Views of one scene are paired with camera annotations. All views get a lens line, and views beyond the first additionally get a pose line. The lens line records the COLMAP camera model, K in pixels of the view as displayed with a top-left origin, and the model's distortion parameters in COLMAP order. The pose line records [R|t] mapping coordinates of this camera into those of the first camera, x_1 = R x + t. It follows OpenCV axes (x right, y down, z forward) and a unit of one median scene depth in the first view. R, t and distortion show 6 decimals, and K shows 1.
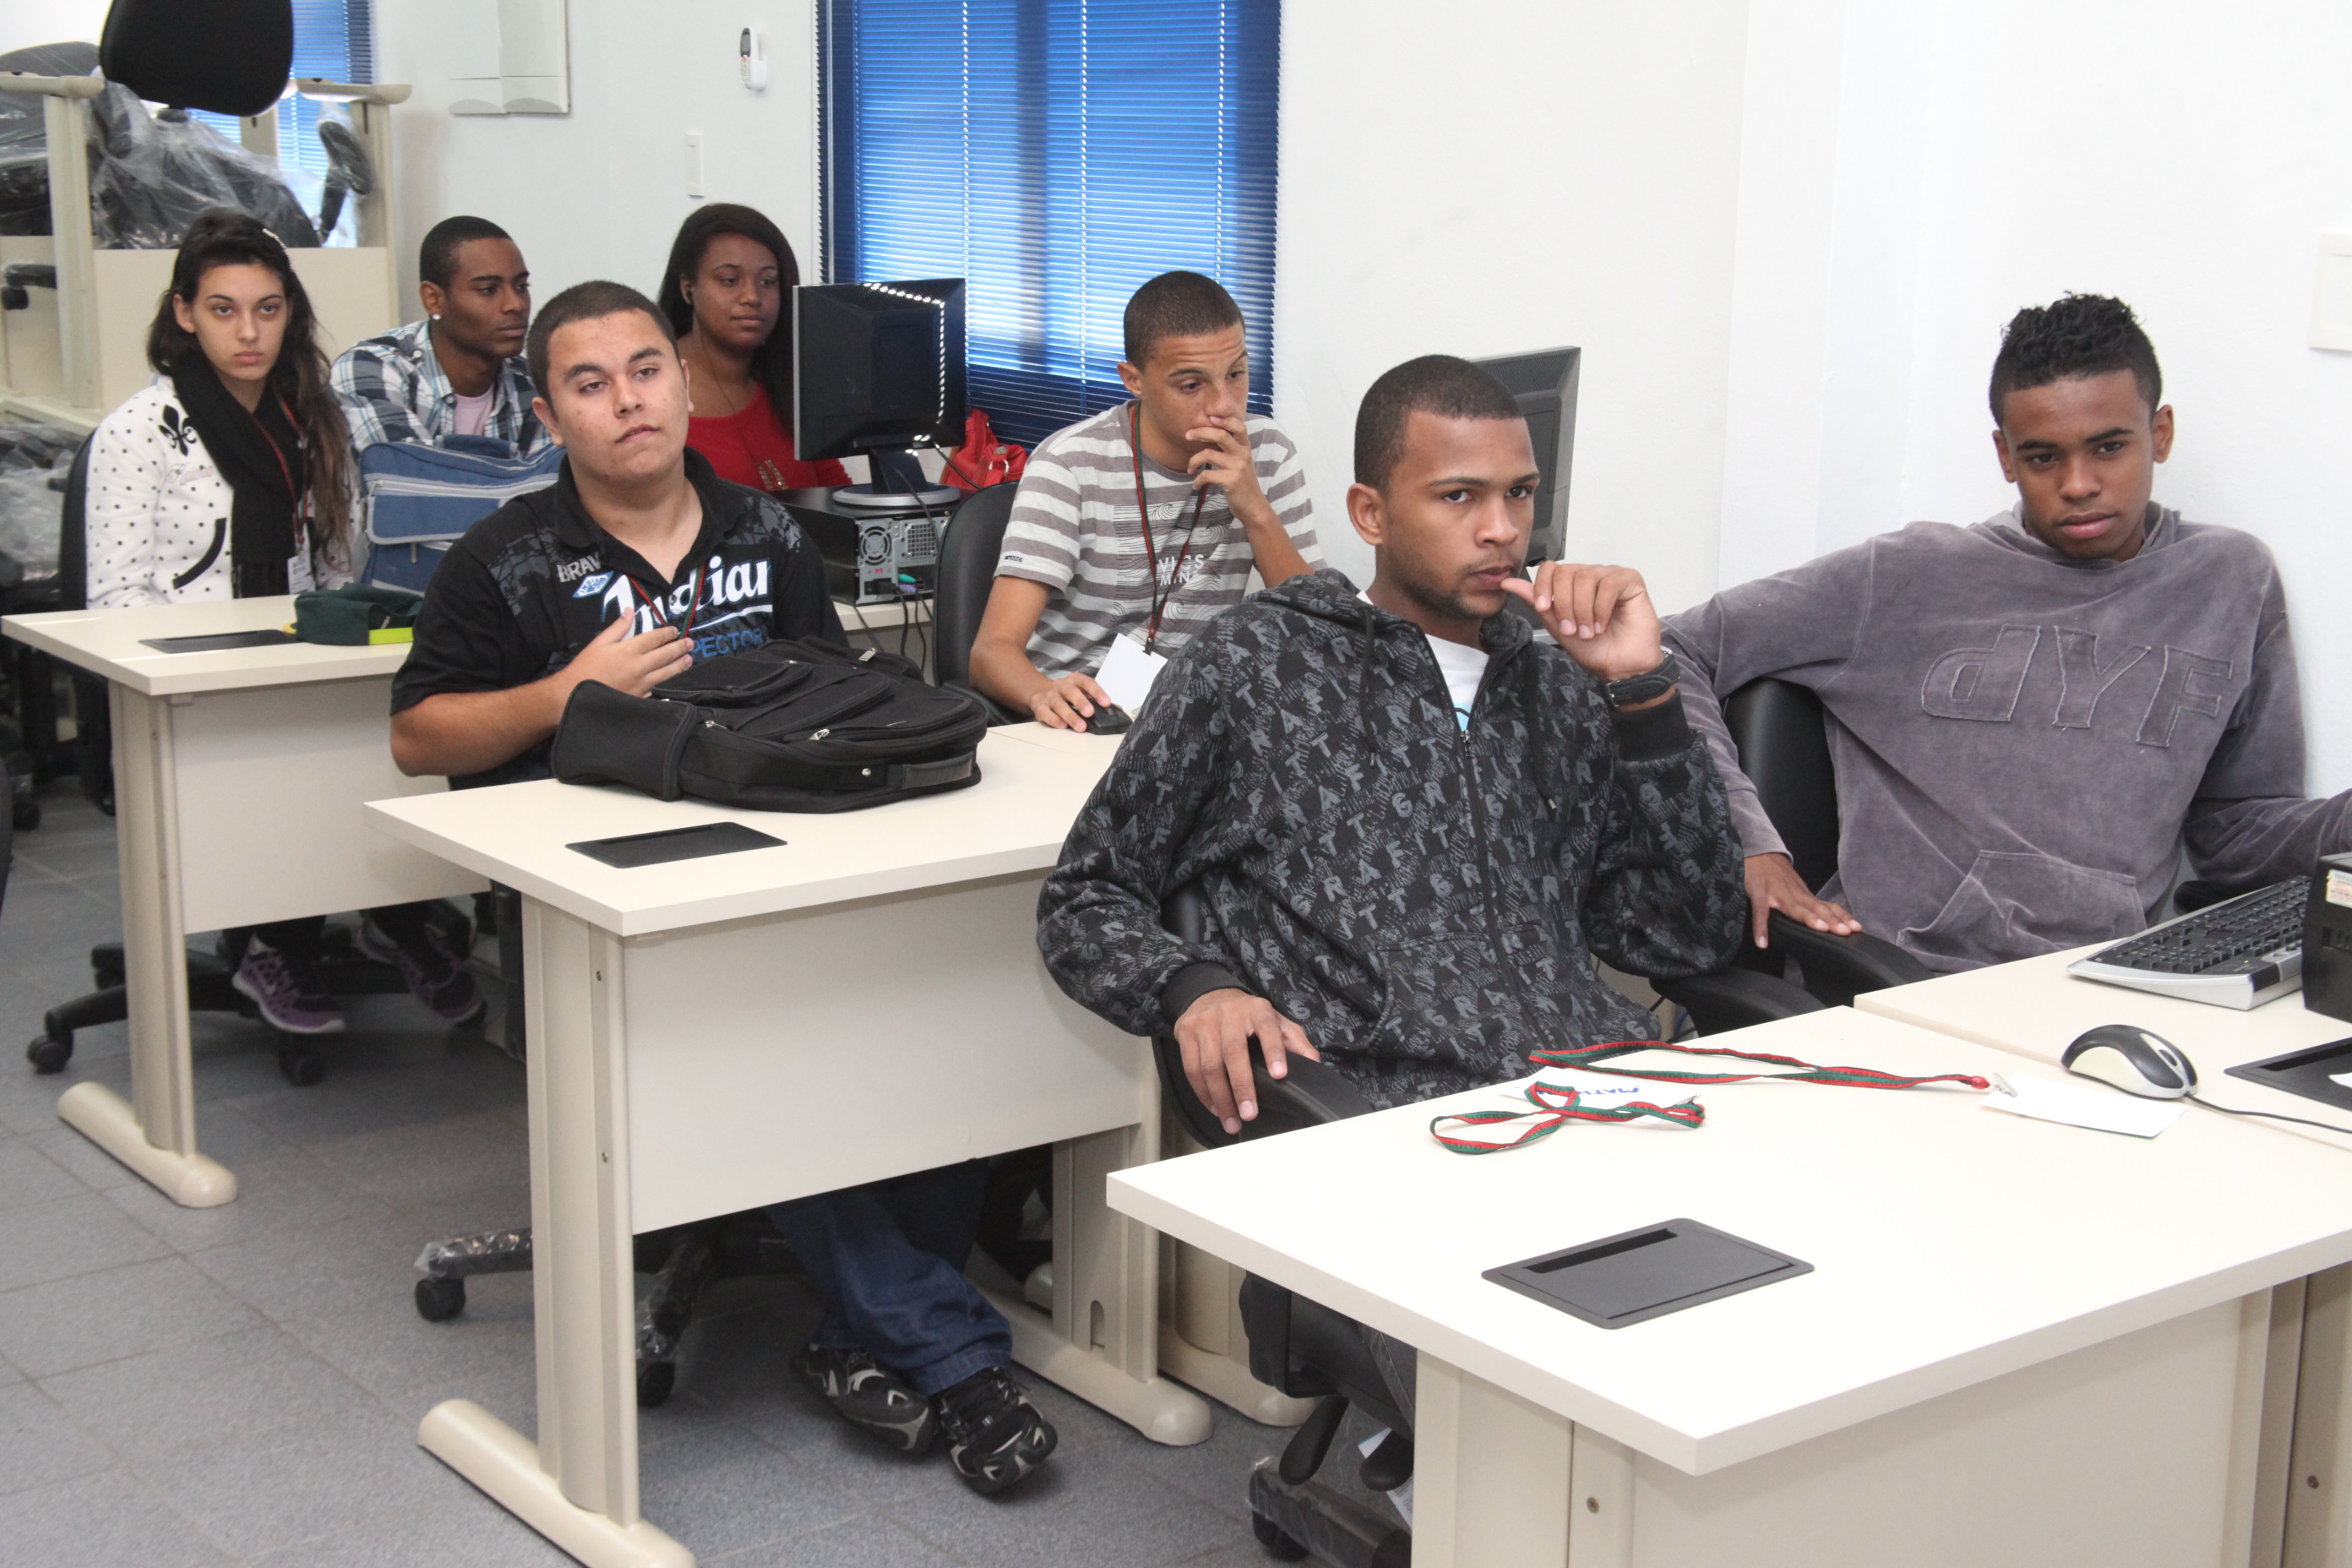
lens RADIAL K [[3373.8, 0, 1176.0], [0, 3373.8, 784.0], [0, 0, 1]] dist [0.009963, 0.105462]
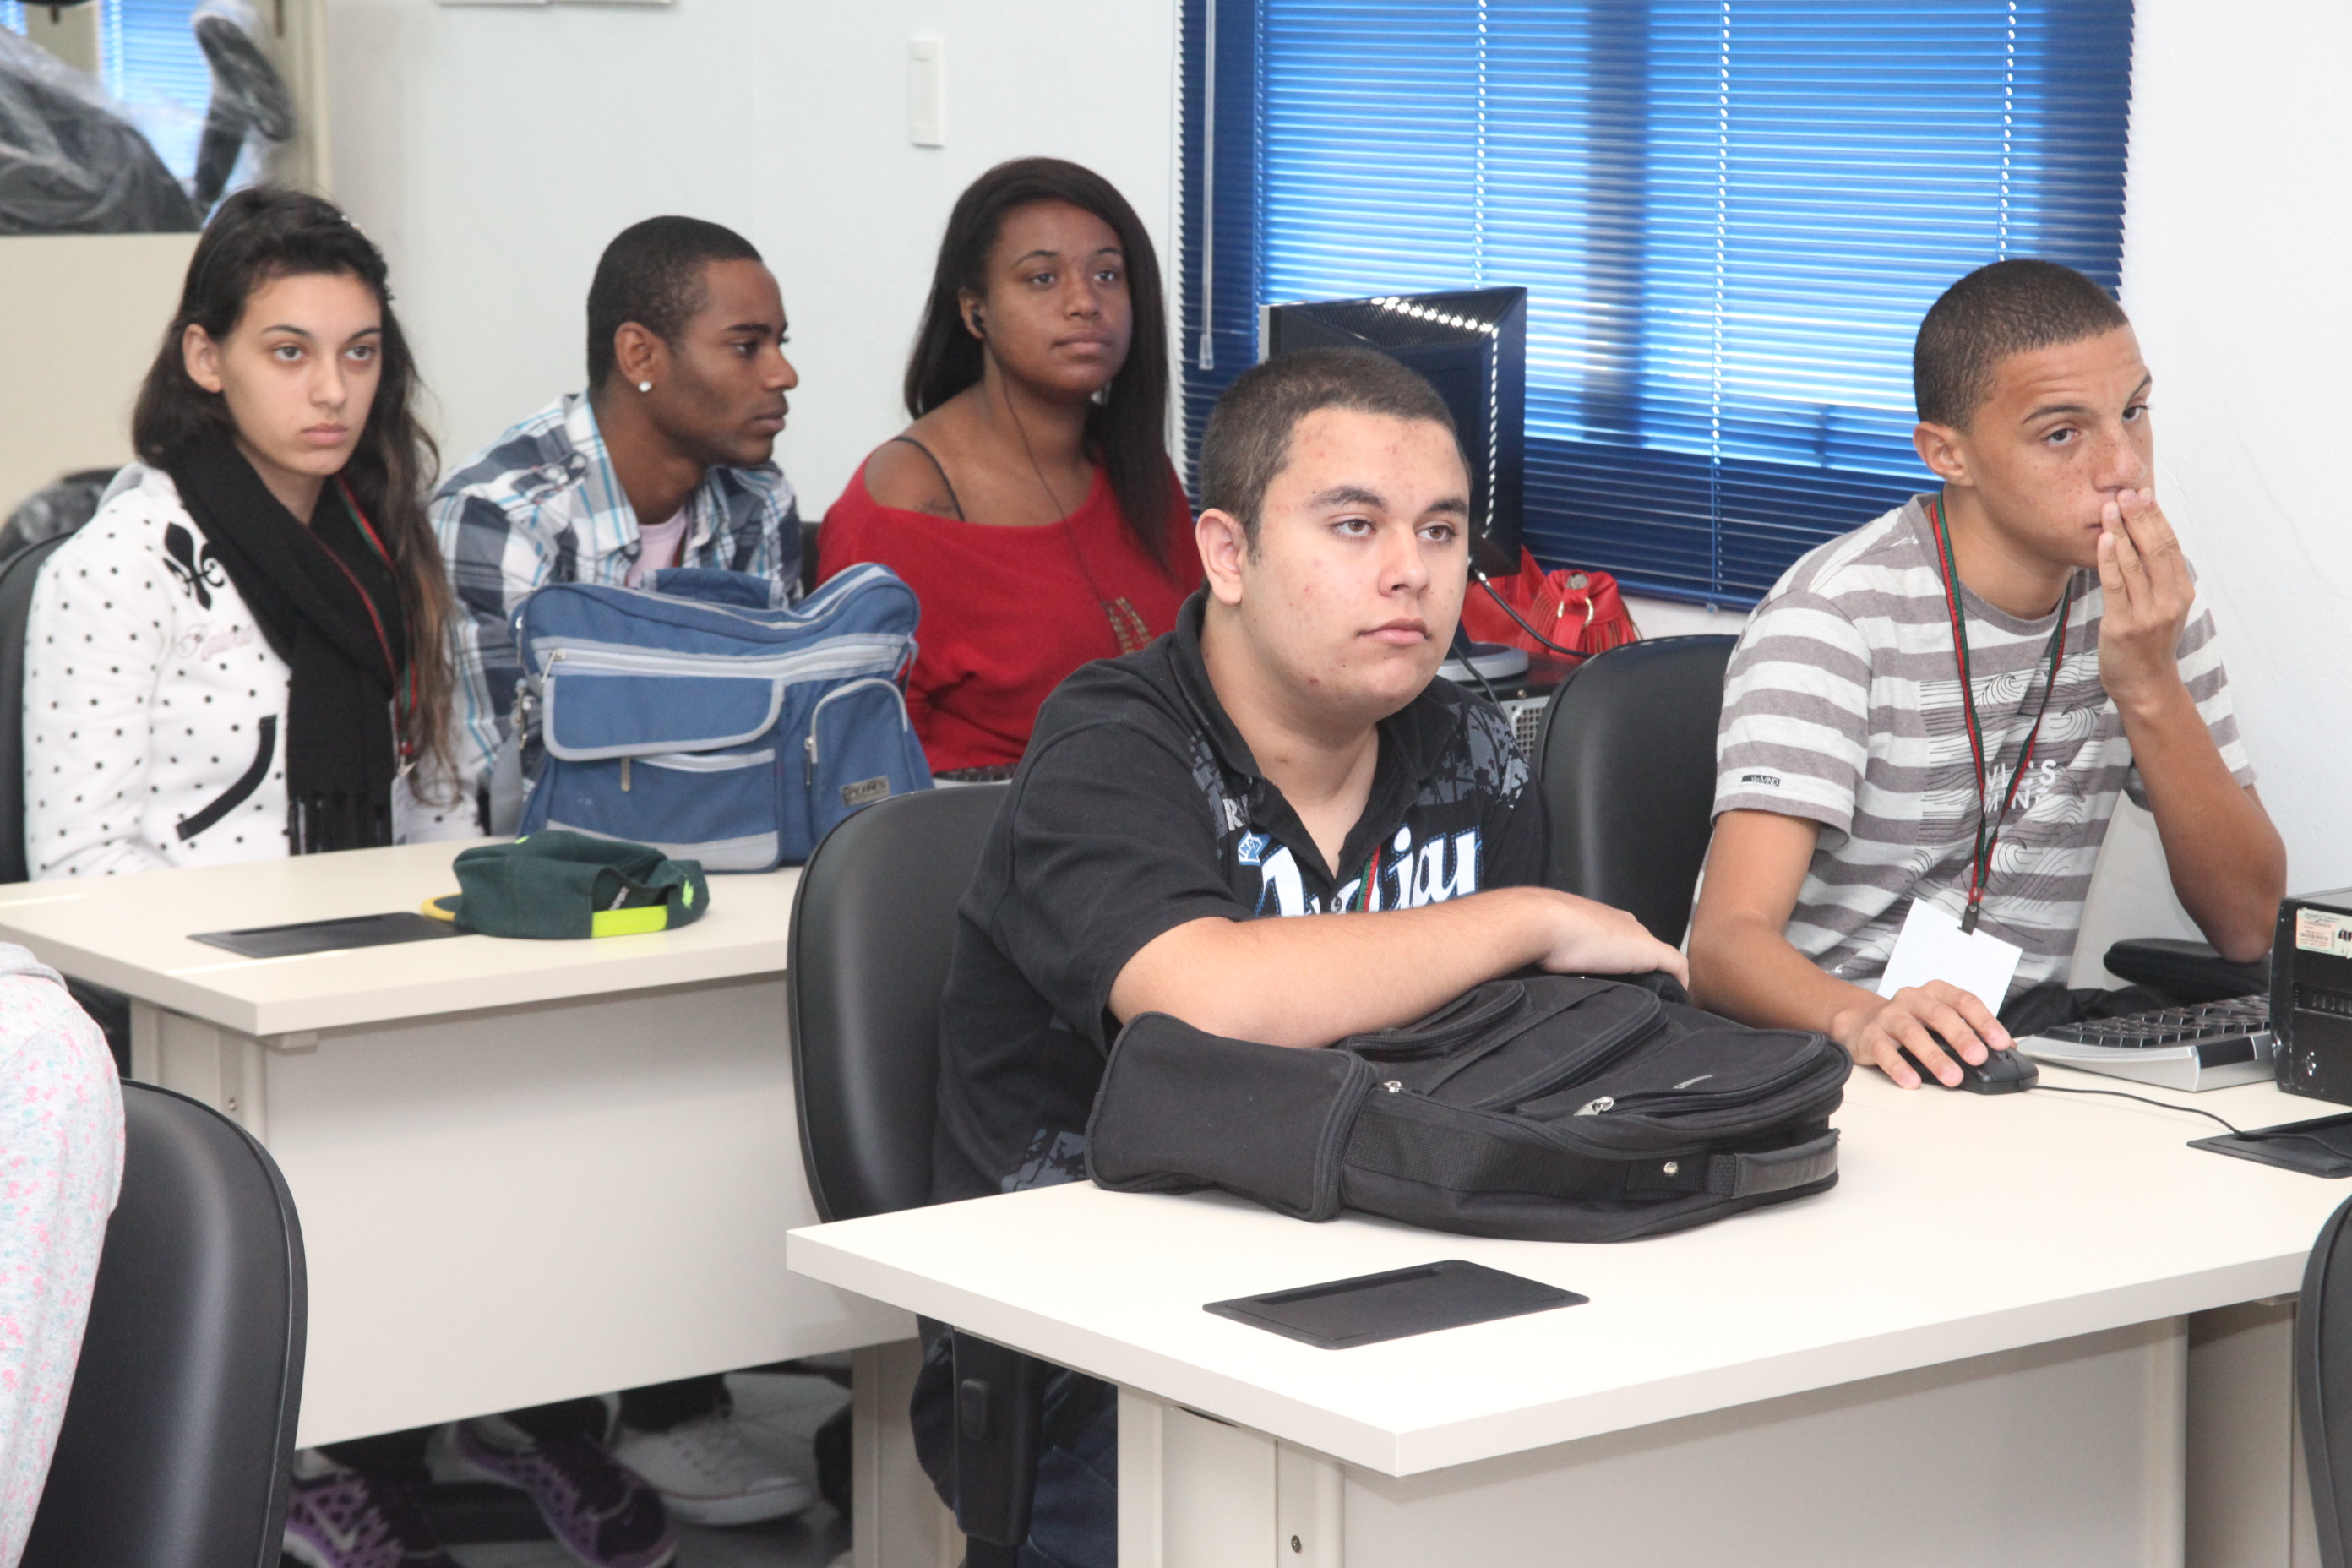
lens RADIAL K [[5471.4, 0, 1176.0], [0, 5471.4, 784.0], [0, 0, 1]] dist [0.468120, -0.566482]
pose [[0.999659, -0.015596, 0.020943, -0.149067], [0.016616, 0.998638, -0.049450, -0.018236], [-0.020144, 0.049781, 0.998557, 0.056321]]
